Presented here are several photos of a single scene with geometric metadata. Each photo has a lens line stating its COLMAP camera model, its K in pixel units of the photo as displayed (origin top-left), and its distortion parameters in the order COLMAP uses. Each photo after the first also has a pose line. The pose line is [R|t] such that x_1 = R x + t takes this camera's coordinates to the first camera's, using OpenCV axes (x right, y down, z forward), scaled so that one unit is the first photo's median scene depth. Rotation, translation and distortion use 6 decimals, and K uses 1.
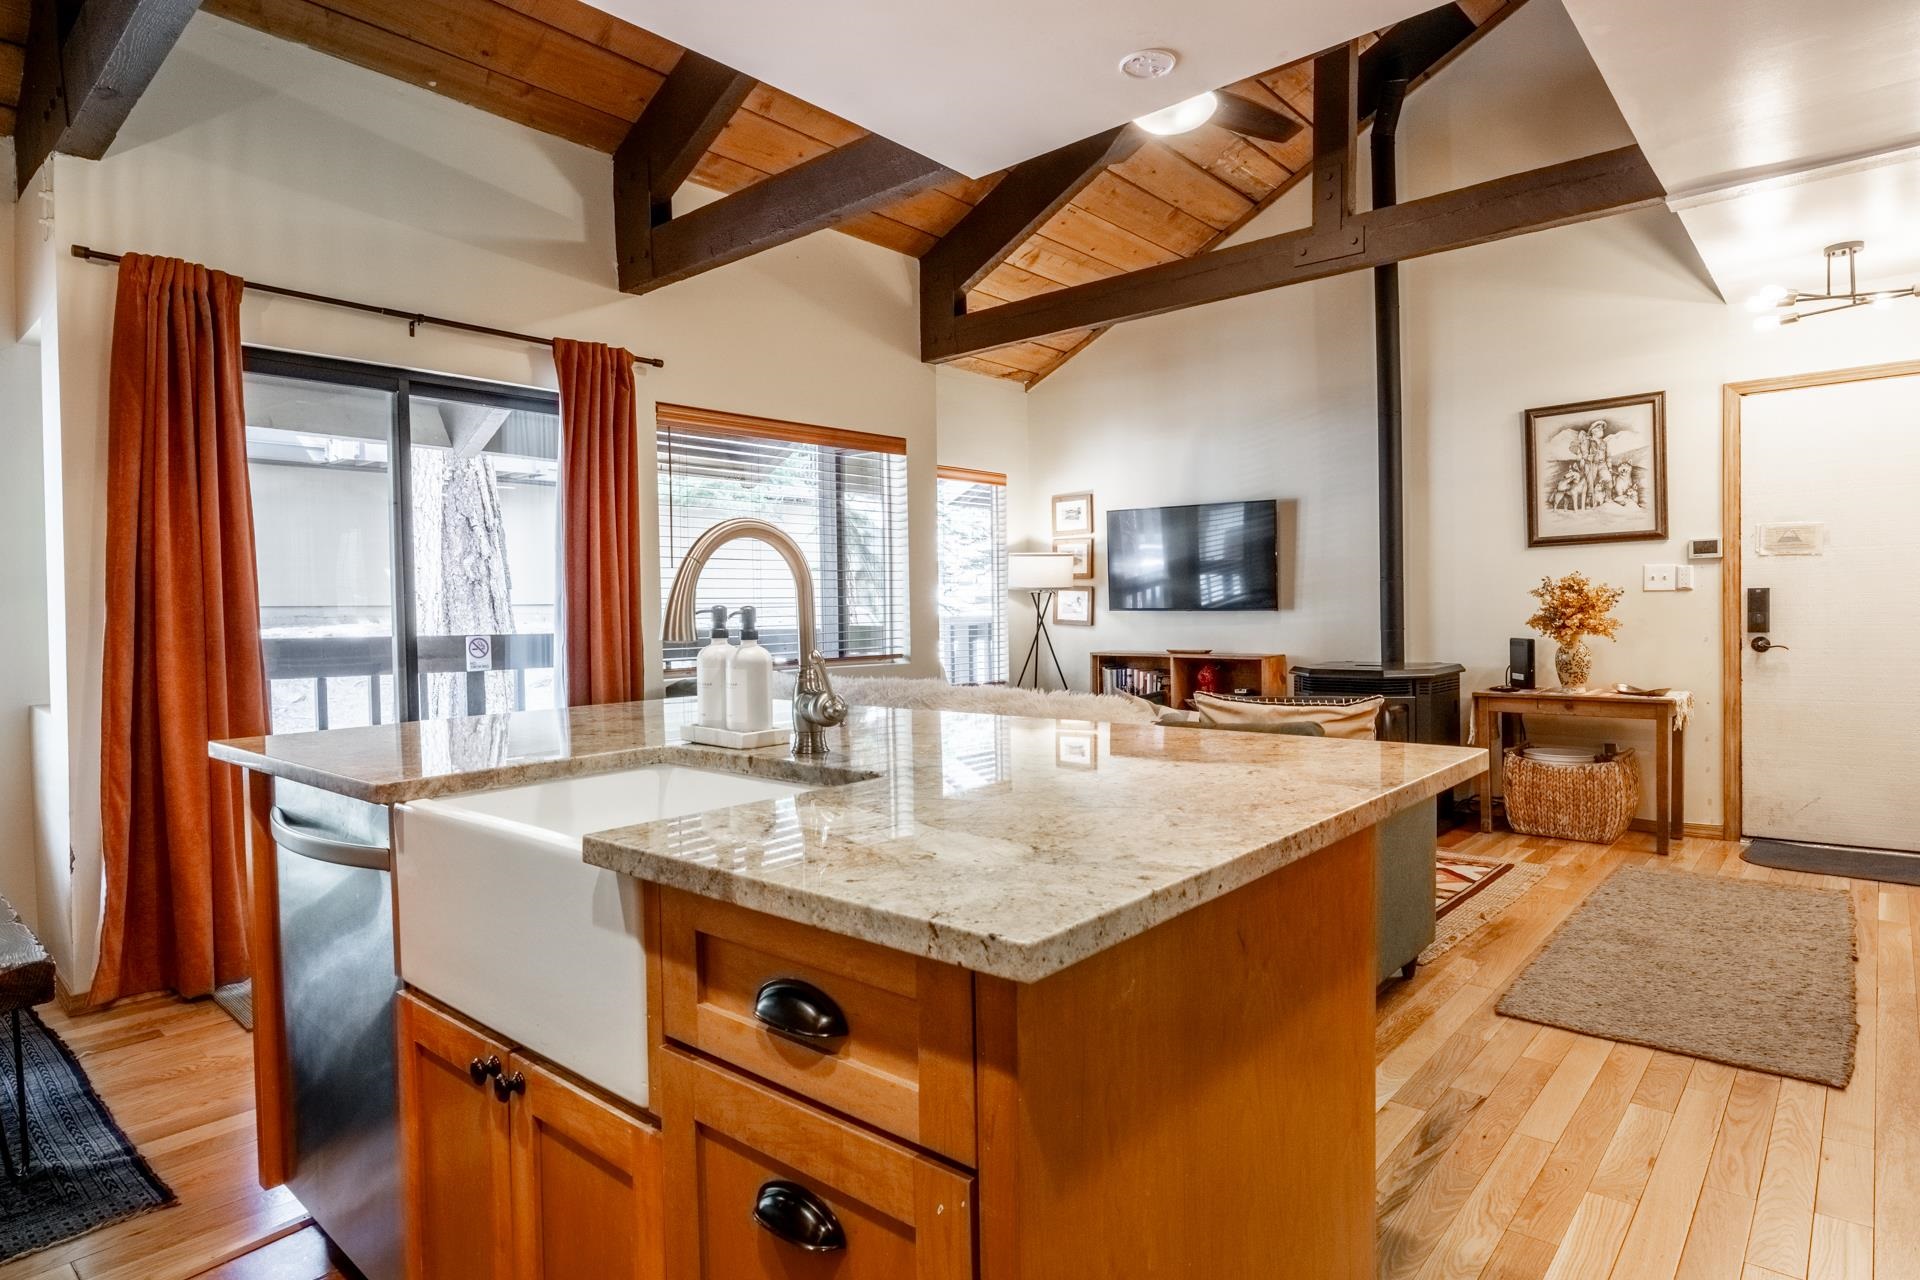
lens RADIAL K [[1068.6, 0, 936.1], [0, 1068.6, 634.6], [0, 0, 1]] dist [0.004849, -0.007267]
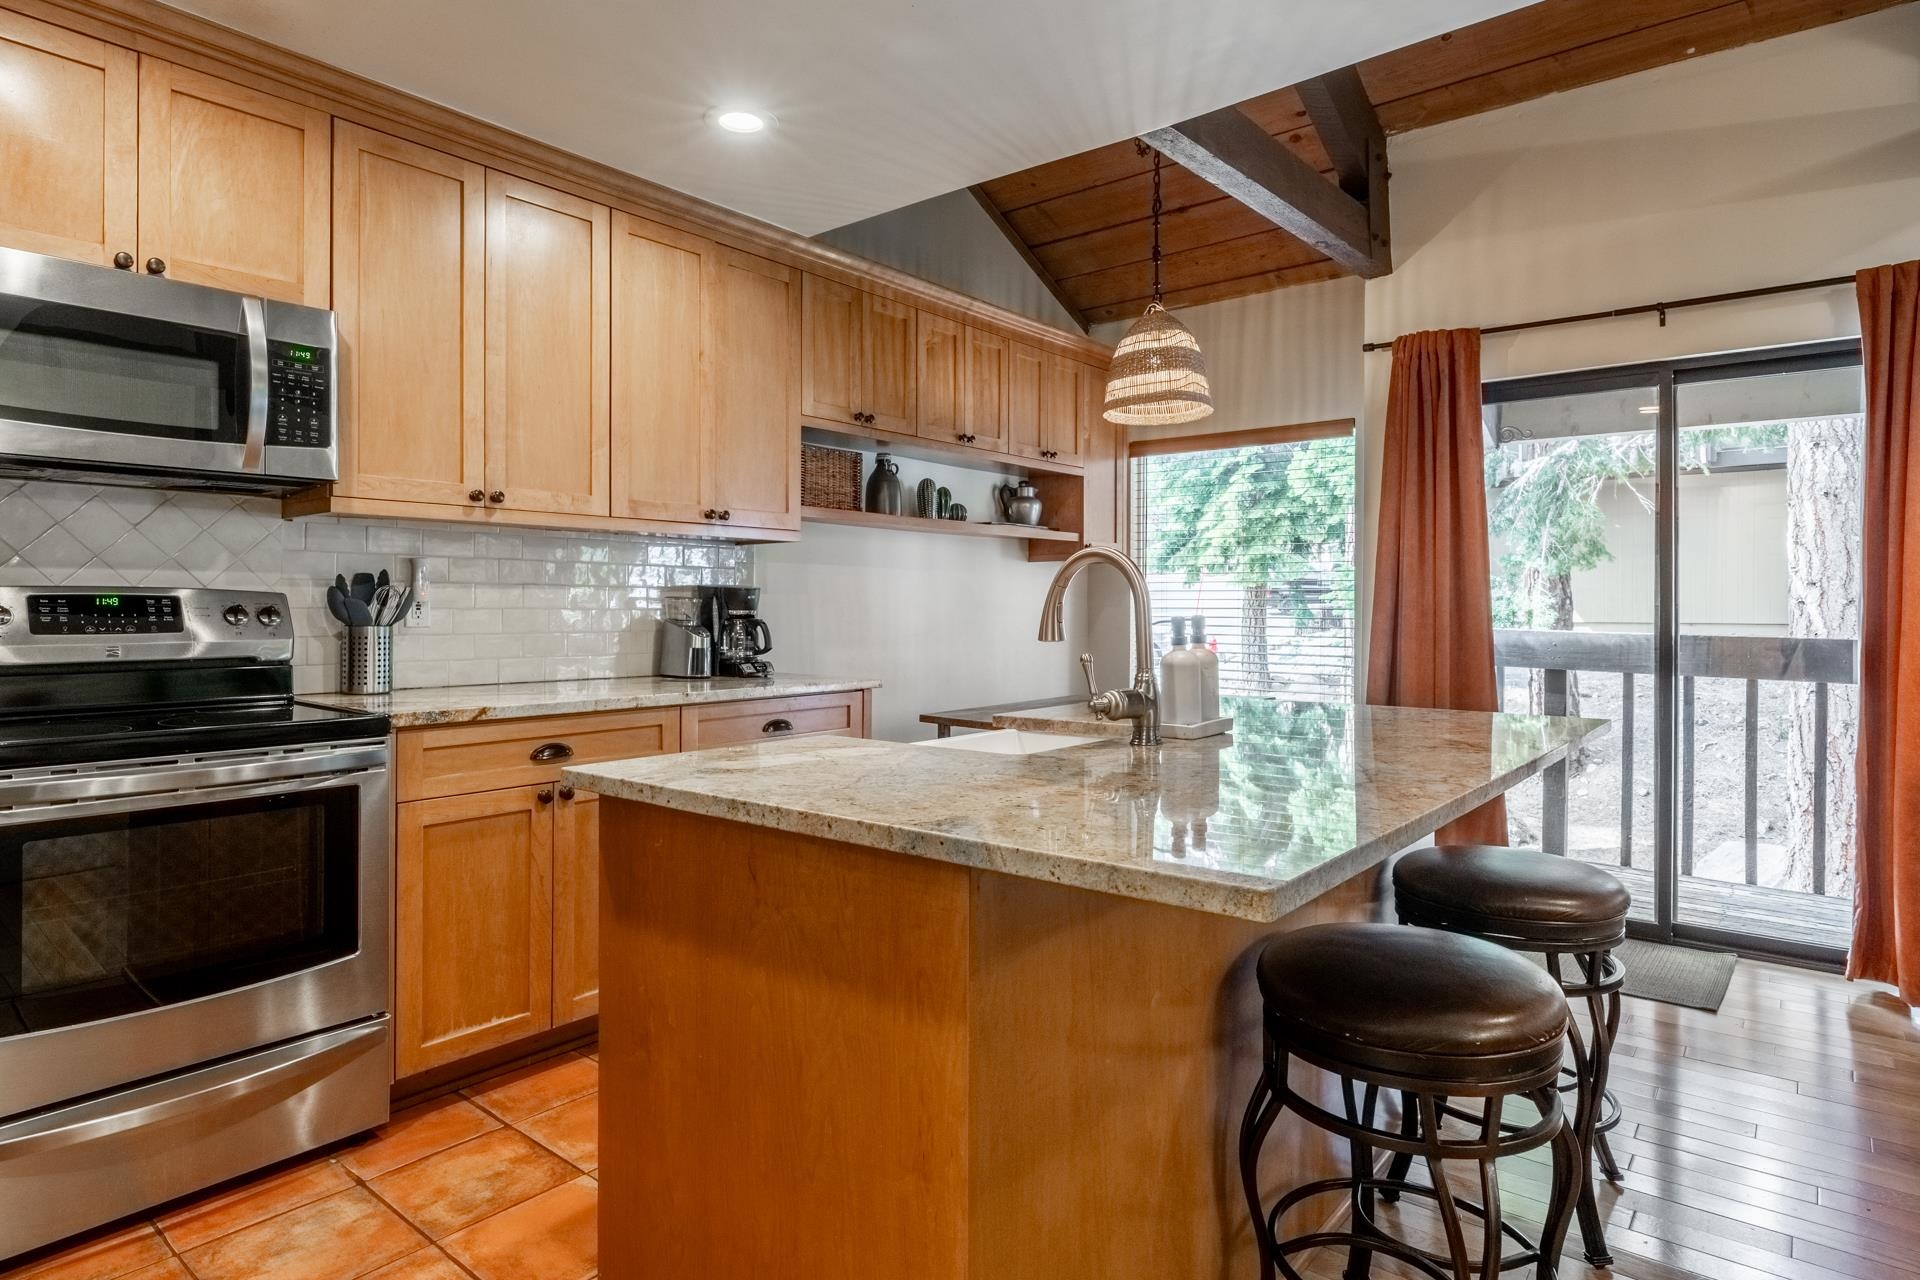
lens RADIAL K [[1068.6, 0, 943.1], [0, 1068.6, 606.7], [0, 0, 1]] dist [0.004849, -0.007267]
pose [[0.040923, 0.015693, -0.999039, 0.332703], [-0.029595, 0.999457, 0.014487, -0.015789], [0.998724, 0.028974, 0.041366, 0.237939]]
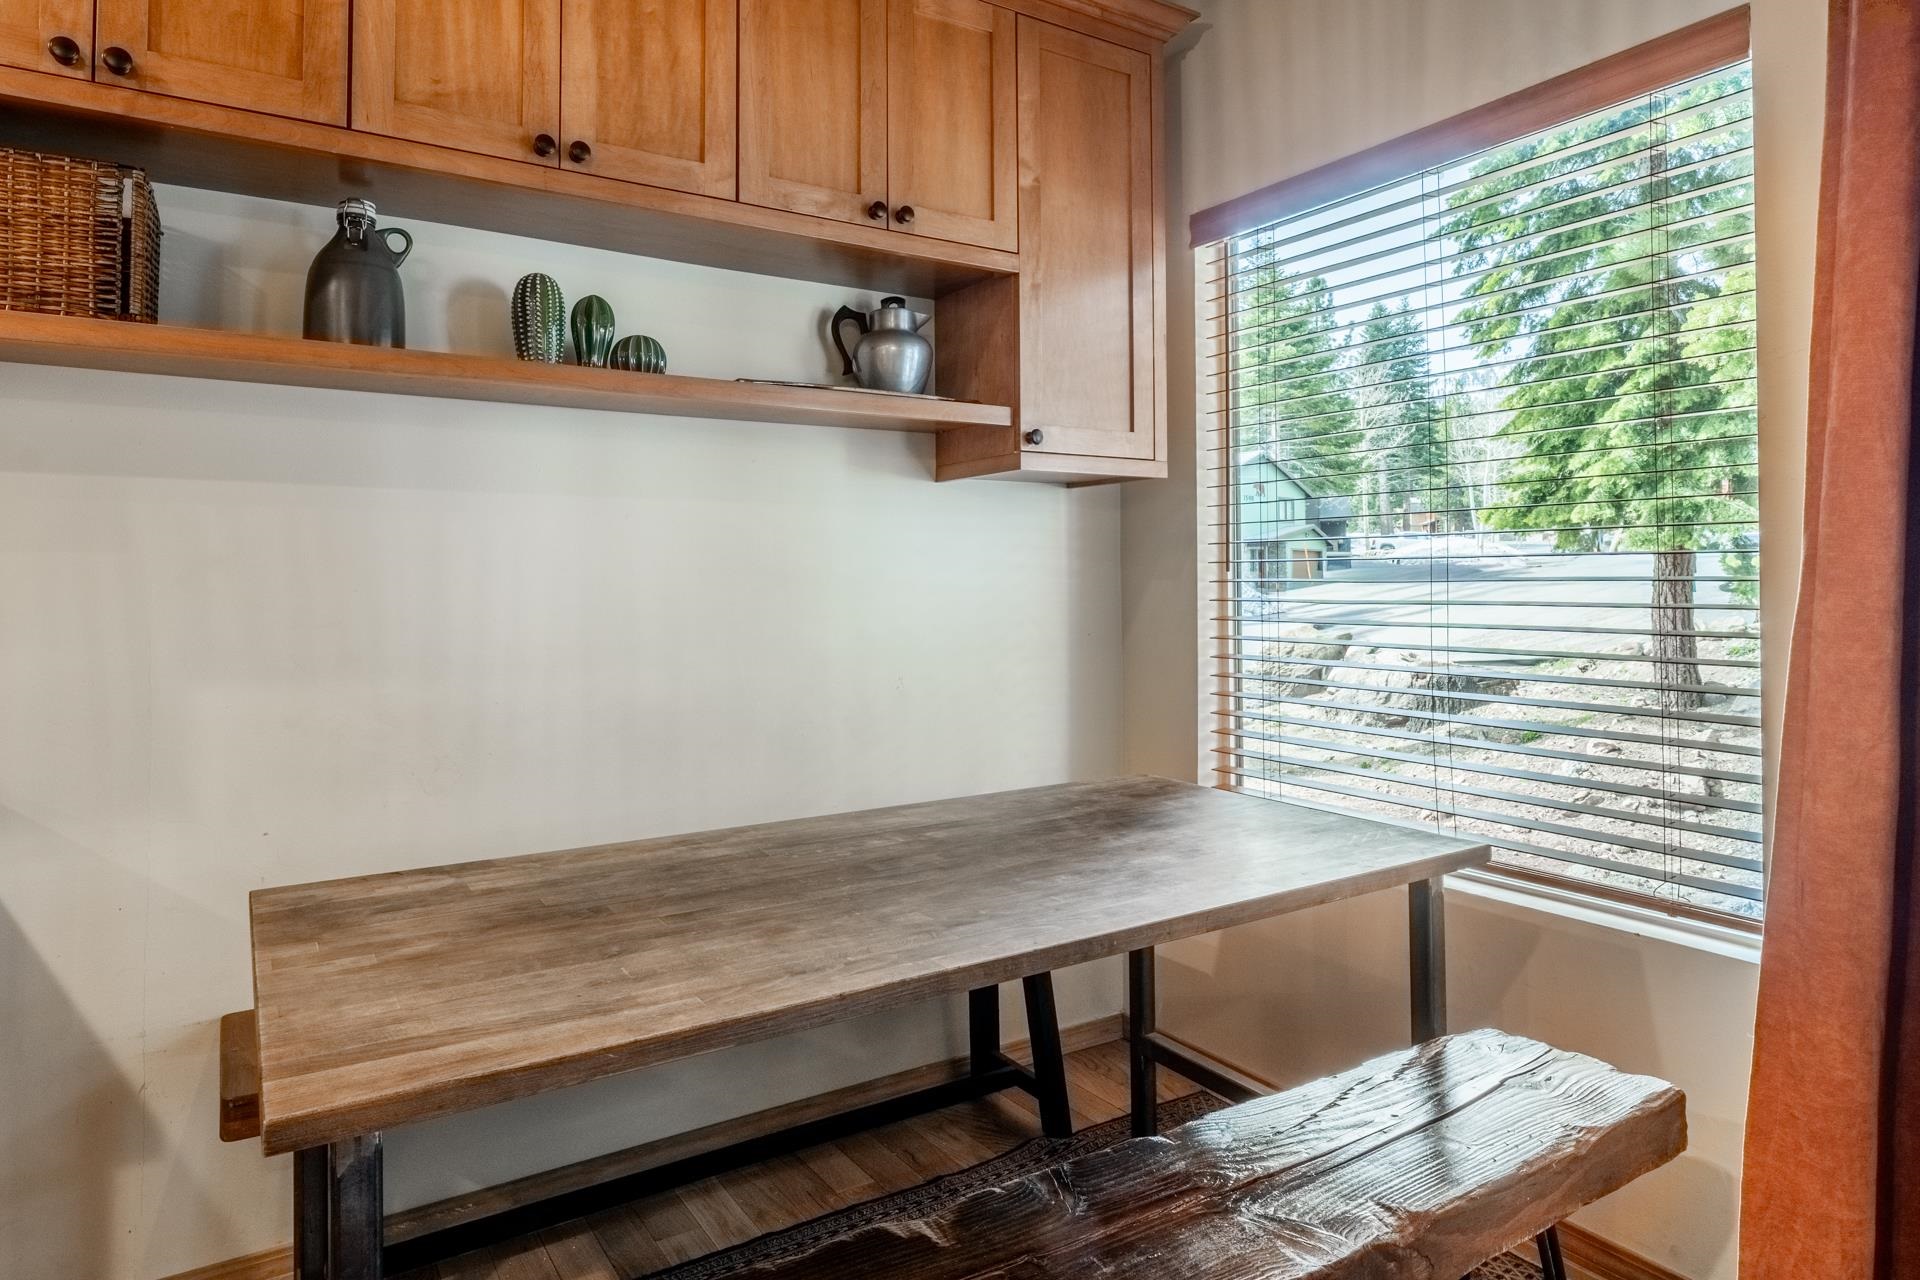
lens RADIAL K [[1068.6, 0, 909.2], [0, 1068.6, 562.2], [0, 0, 1]] dist [0.004849, -0.007267]
pose [[-0.312525, -0.001527, -0.949908, -0.247426], [-0.019309, 0.999802, 0.004745, -0.011755], [0.949713, 0.019825, -0.312492, 0.505182]]
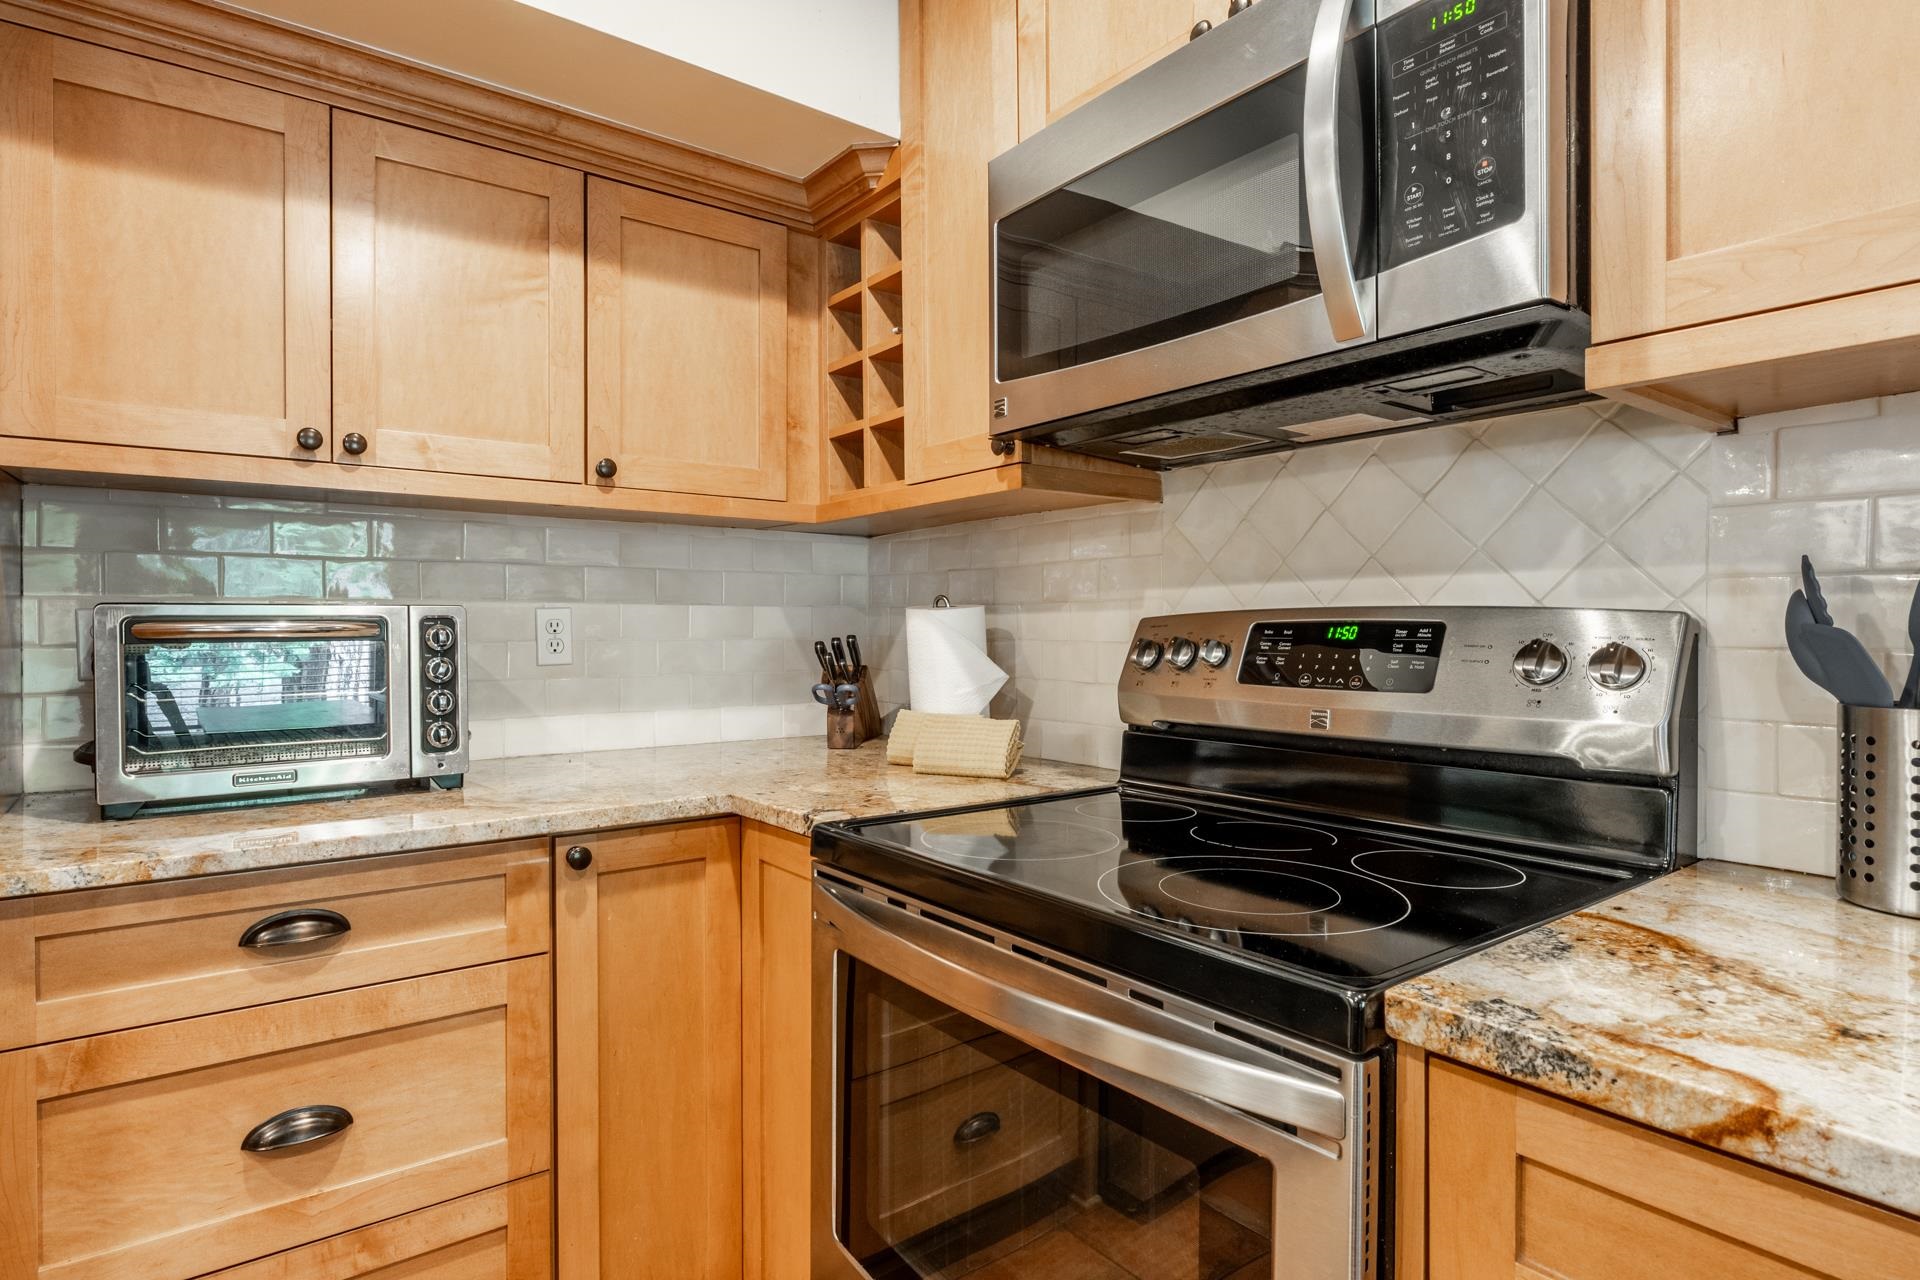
lens RADIAL K [[1023.6, 0, 943.2], [0, 1023.6, 631.5], [0, 0, 1]] dist [-0.002275, -0.003367]
pose [[-0.980980, 0.015323, 0.193501, -0.104068], [0.020788, 0.999439, 0.026245, -0.009700], [-0.192990, 0.029769, -0.980749, 0.166855]]
